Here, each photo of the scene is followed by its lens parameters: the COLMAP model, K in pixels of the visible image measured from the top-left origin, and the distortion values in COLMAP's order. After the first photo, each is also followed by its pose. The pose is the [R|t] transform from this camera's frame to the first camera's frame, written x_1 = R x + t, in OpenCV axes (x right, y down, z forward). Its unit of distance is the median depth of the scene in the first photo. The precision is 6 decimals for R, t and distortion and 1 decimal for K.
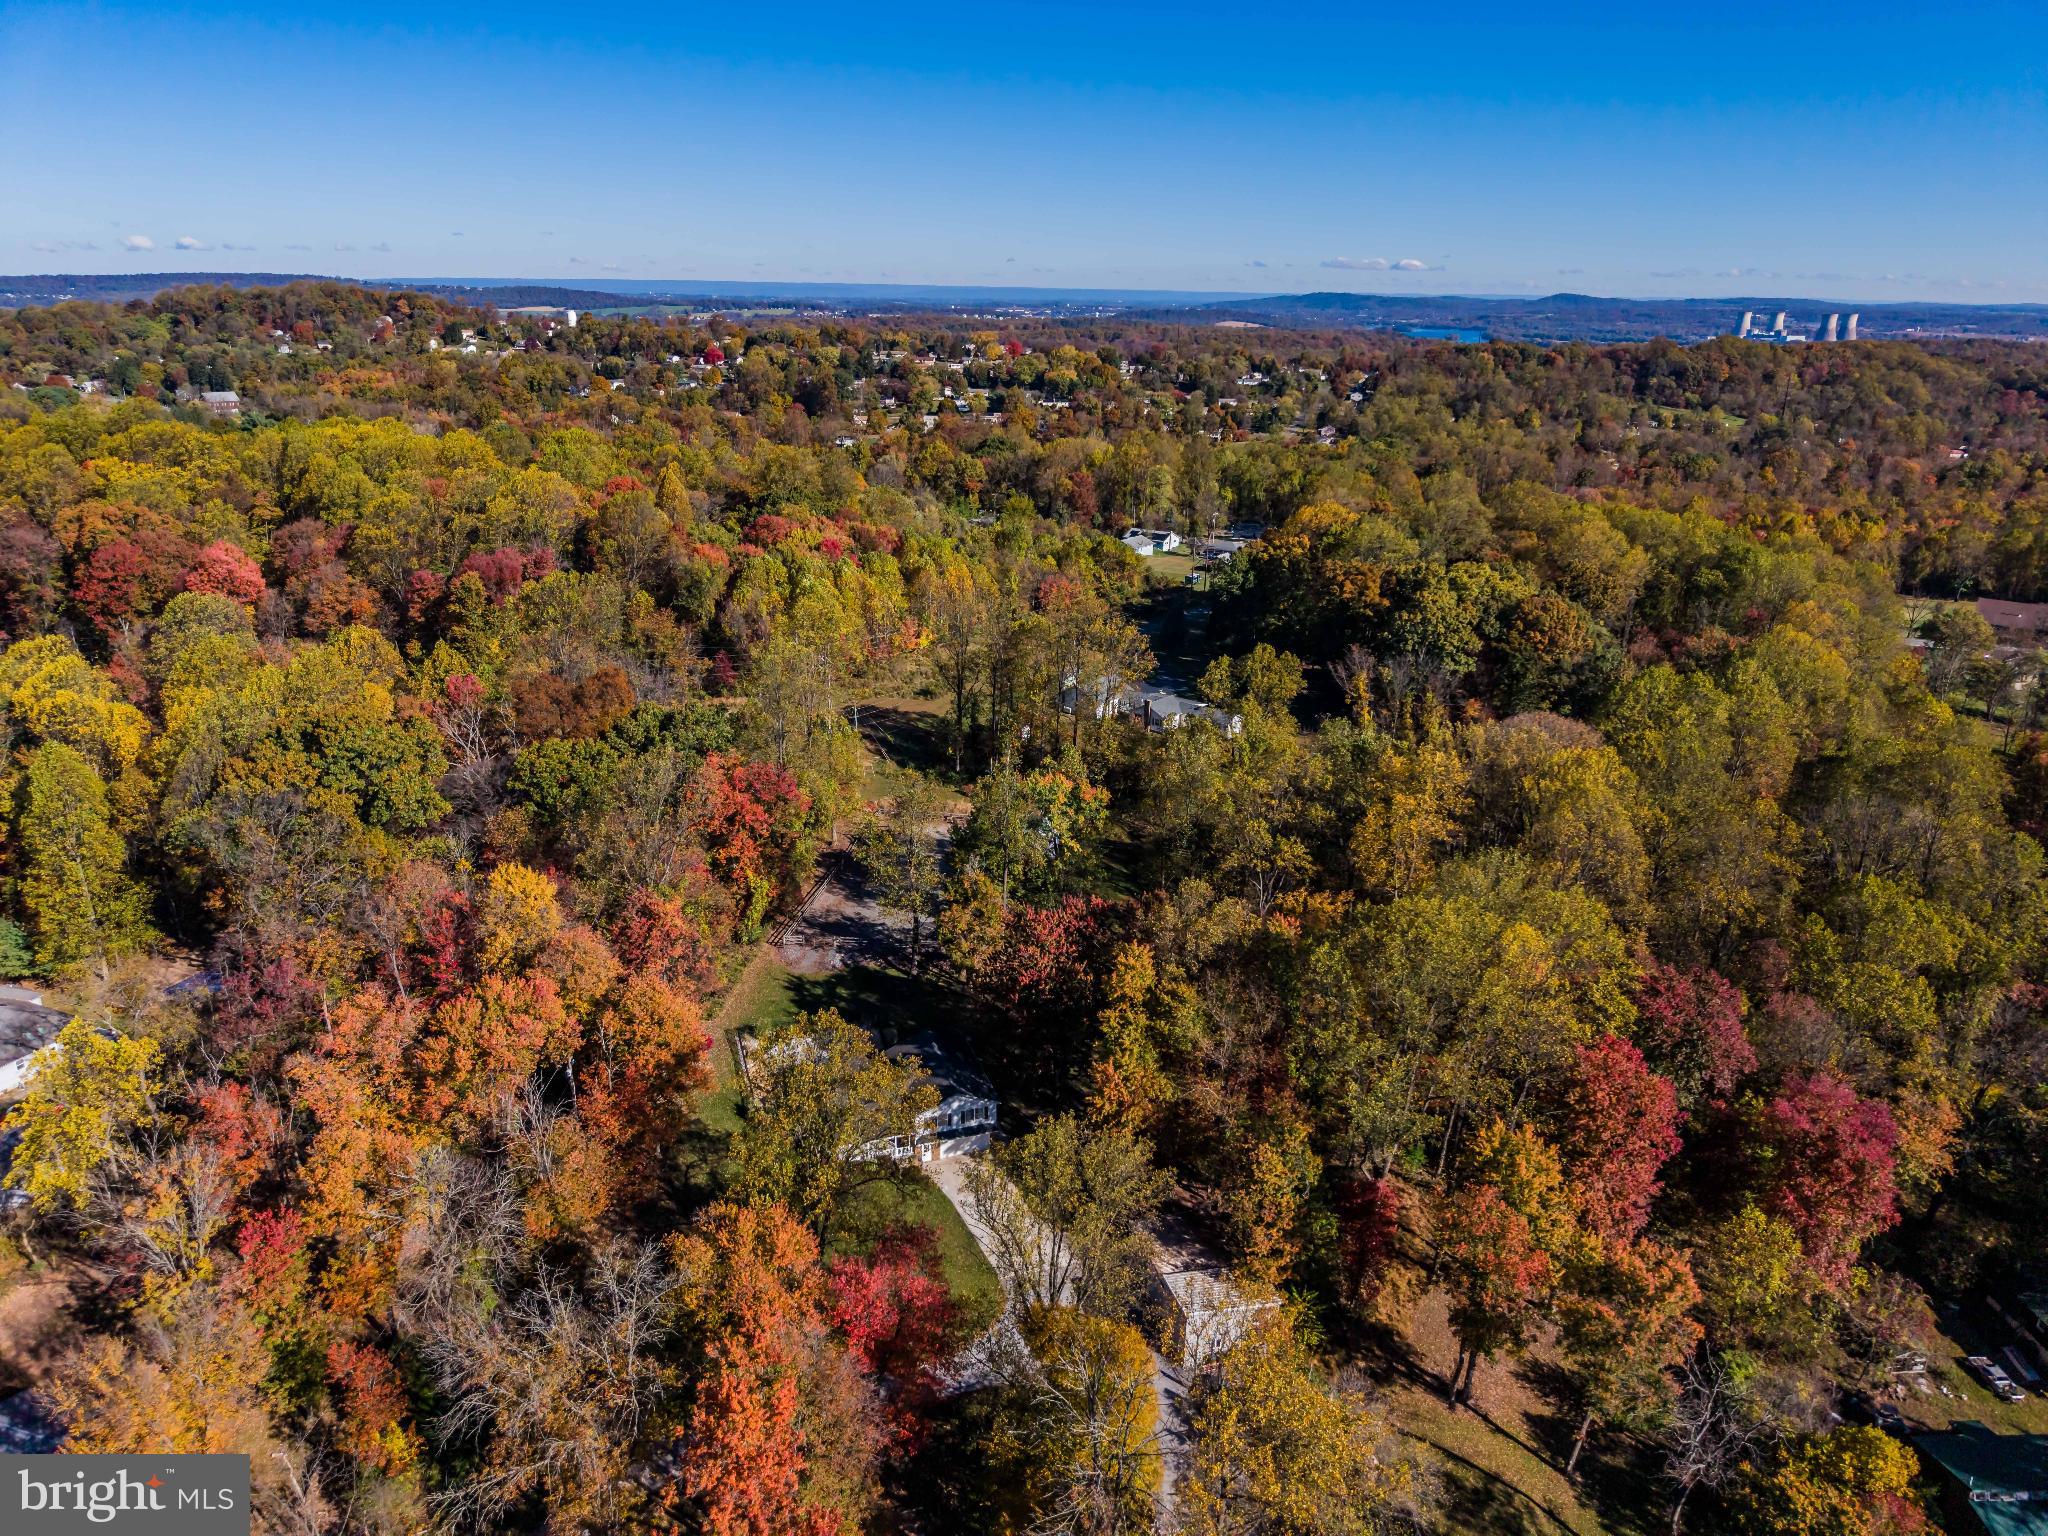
lens RADIAL K [[1370.7, 0, 1024.0], [0, 1370.7, 768.0], [0, 0, 1]] dist [0.040947, -0.048750]
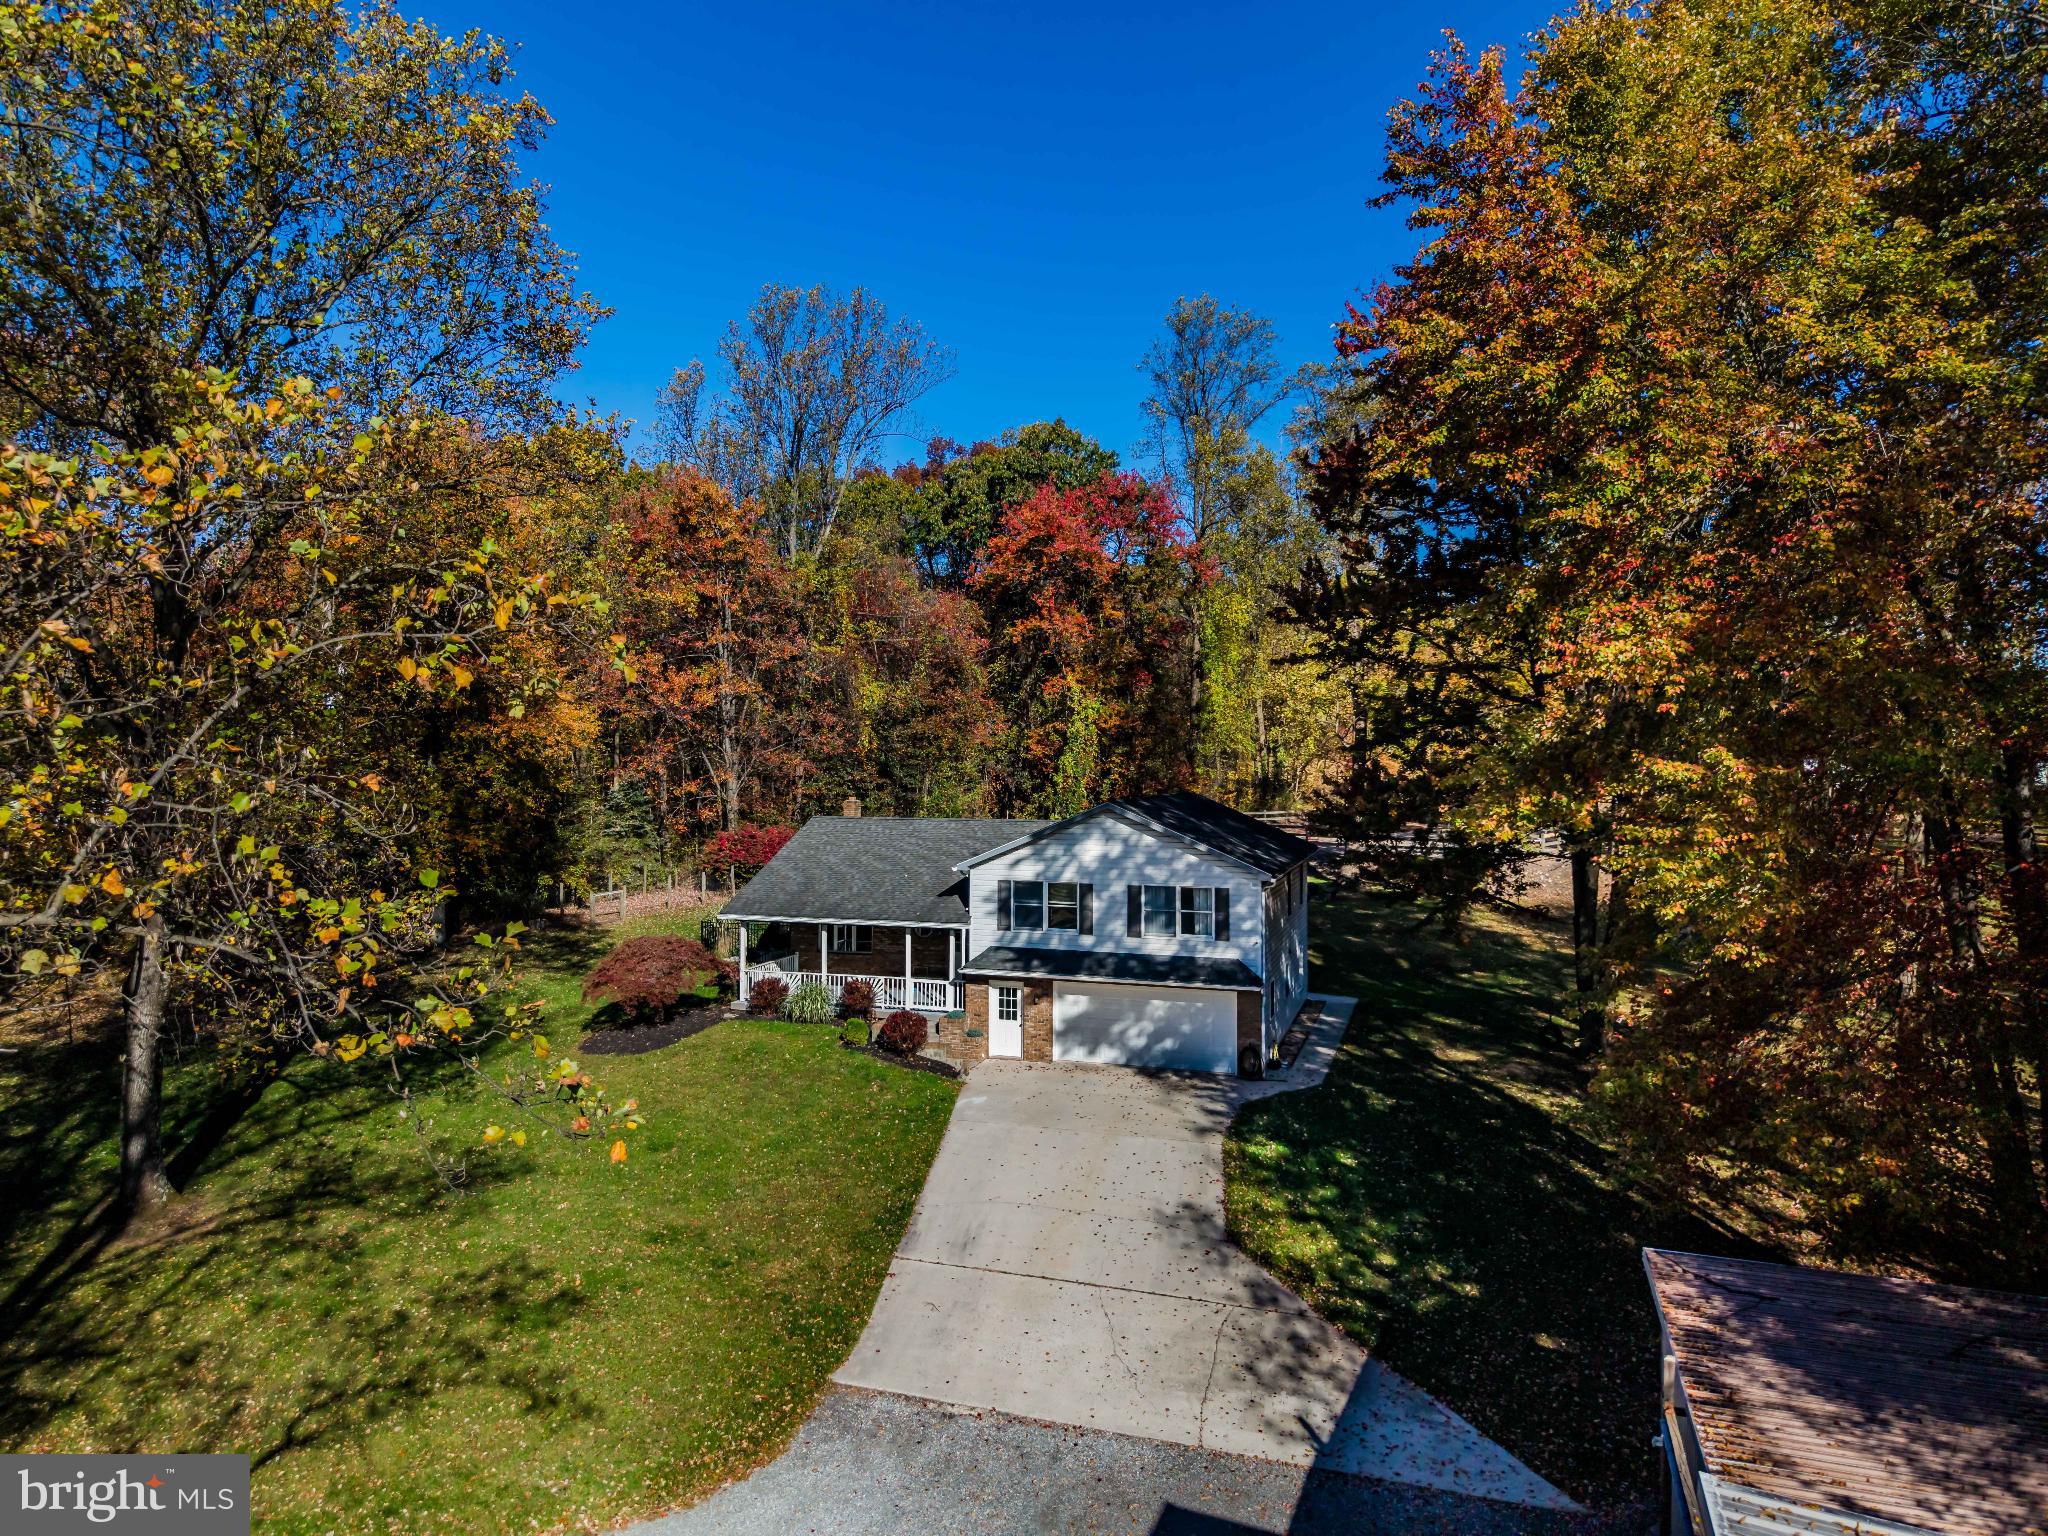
lens RADIAL K [[1363.3, 0, 1012.3], [0, 1363.3, 762.2], [0, 0, 1]] dist [0.152080, -0.214169]
pose [[0.805171, -0.015874, -0.592831, 0.014196], [-0.182417, 0.944547, -0.273047, 0.041973], [0.564291, 0.327992, 0.757626, 0.104569]]
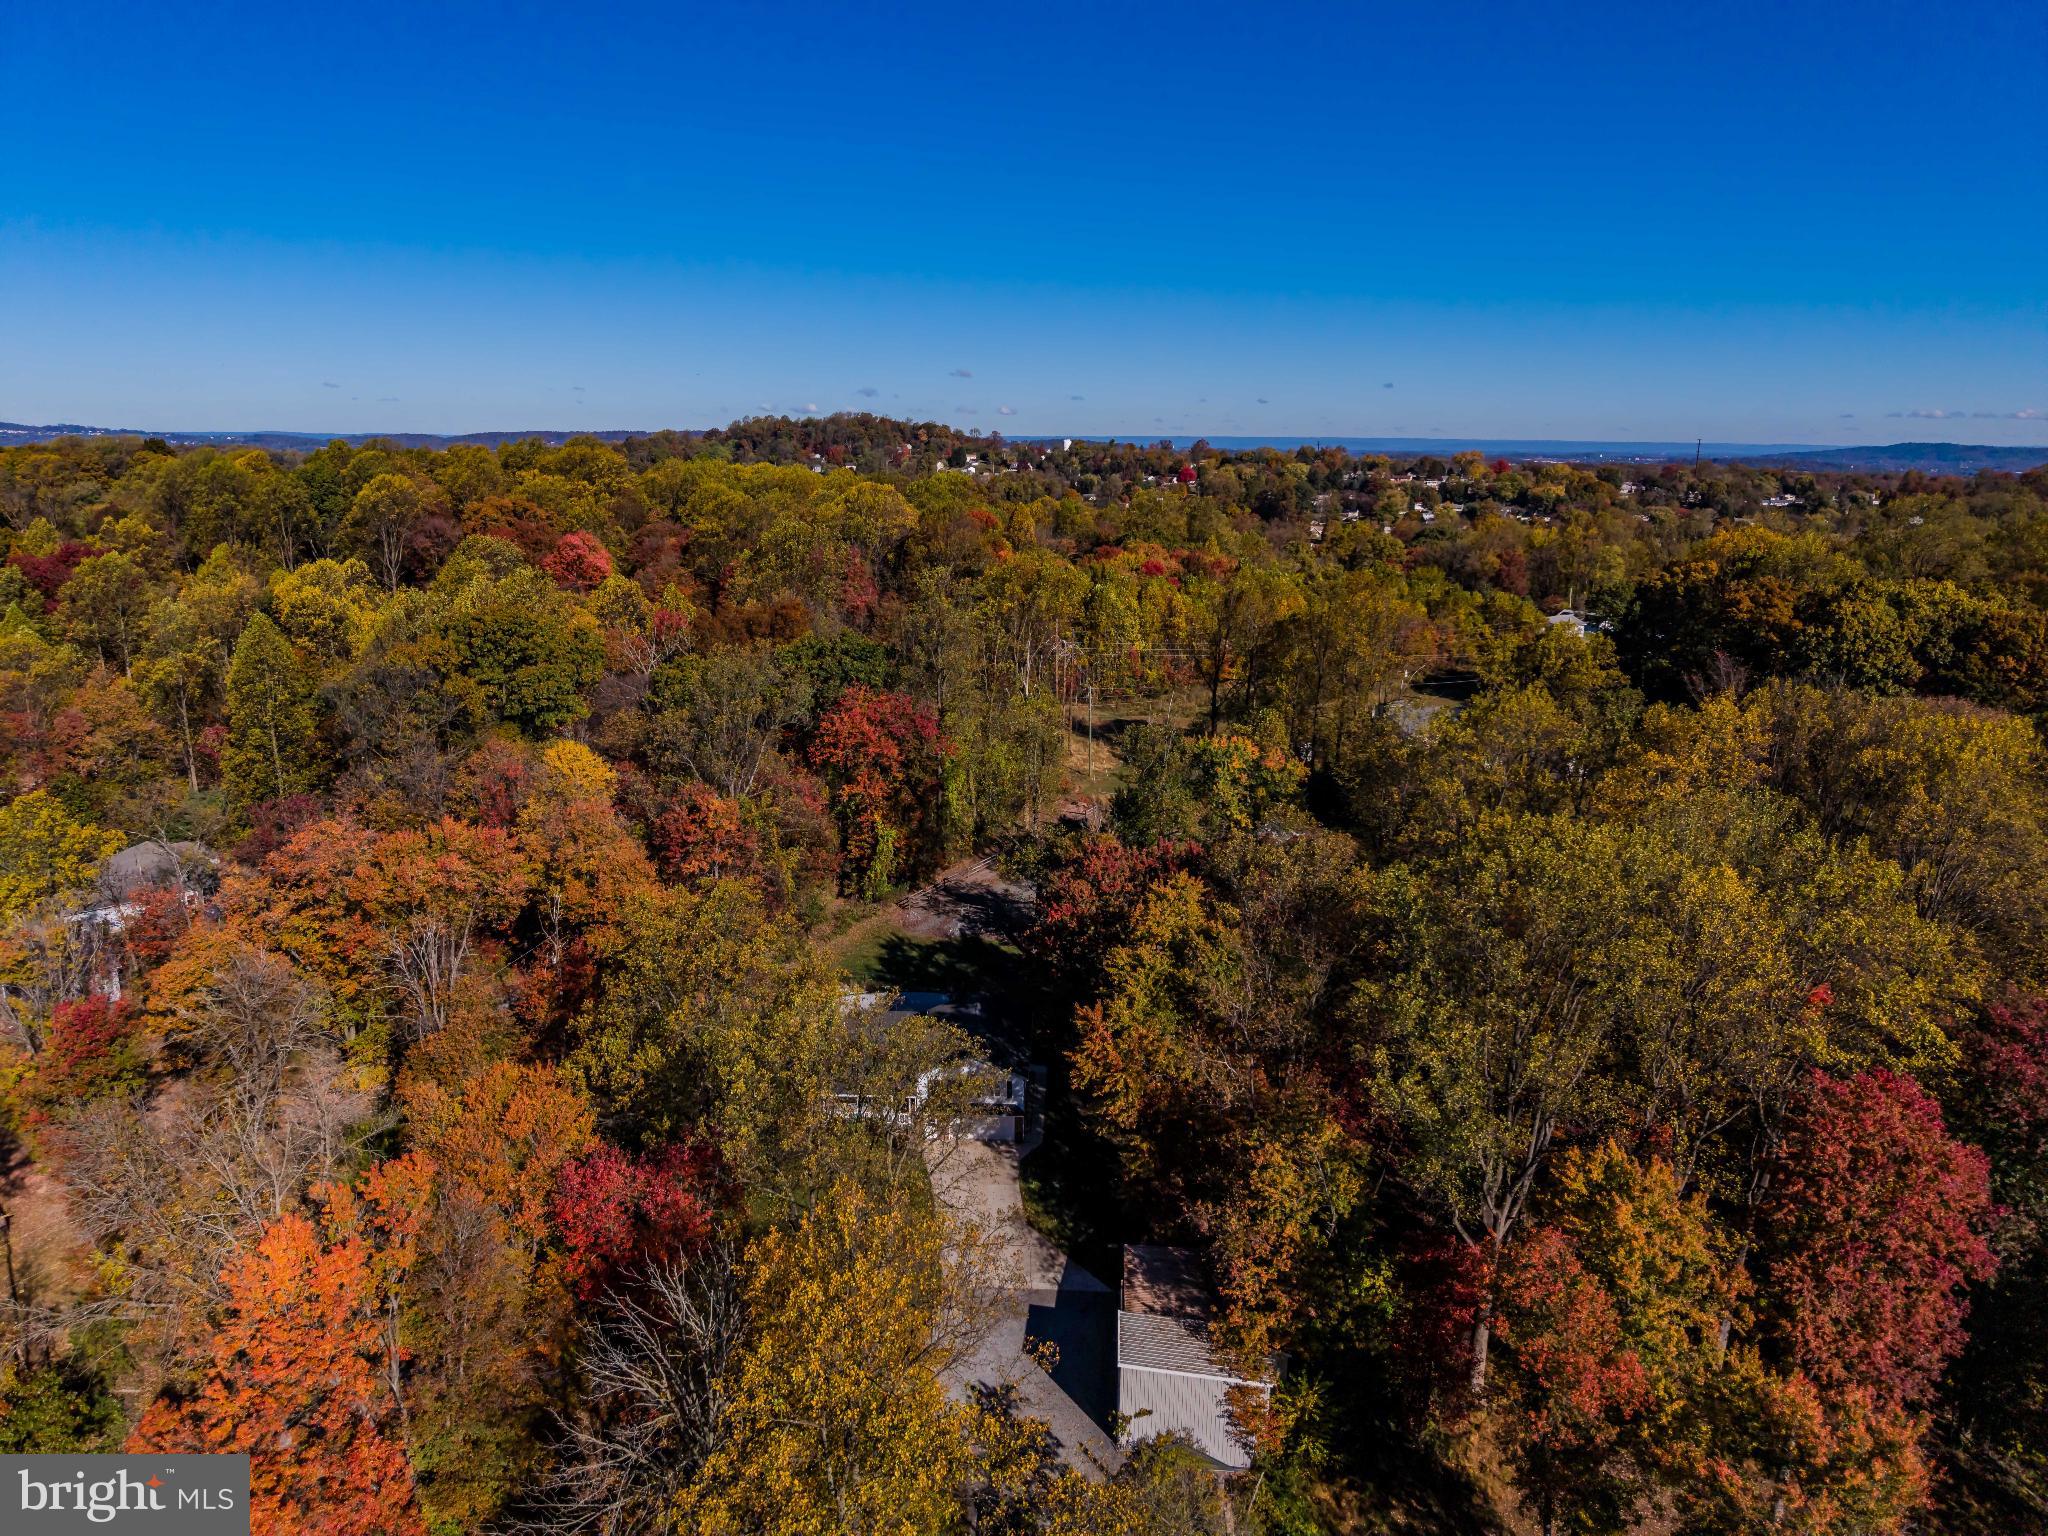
lens RADIAL K [[1379.6, 0, 1021.2], [0, 1379.6, 759.7], [0, 0, 1]] dist [0.018887, -0.027914]
pose [[0.935574, 0.073920, -0.345308, 0.032522], [-0.111633, 0.989610, -0.090612, 0.018719], [0.335023, 0.123322, 0.934105, 0.034132]]
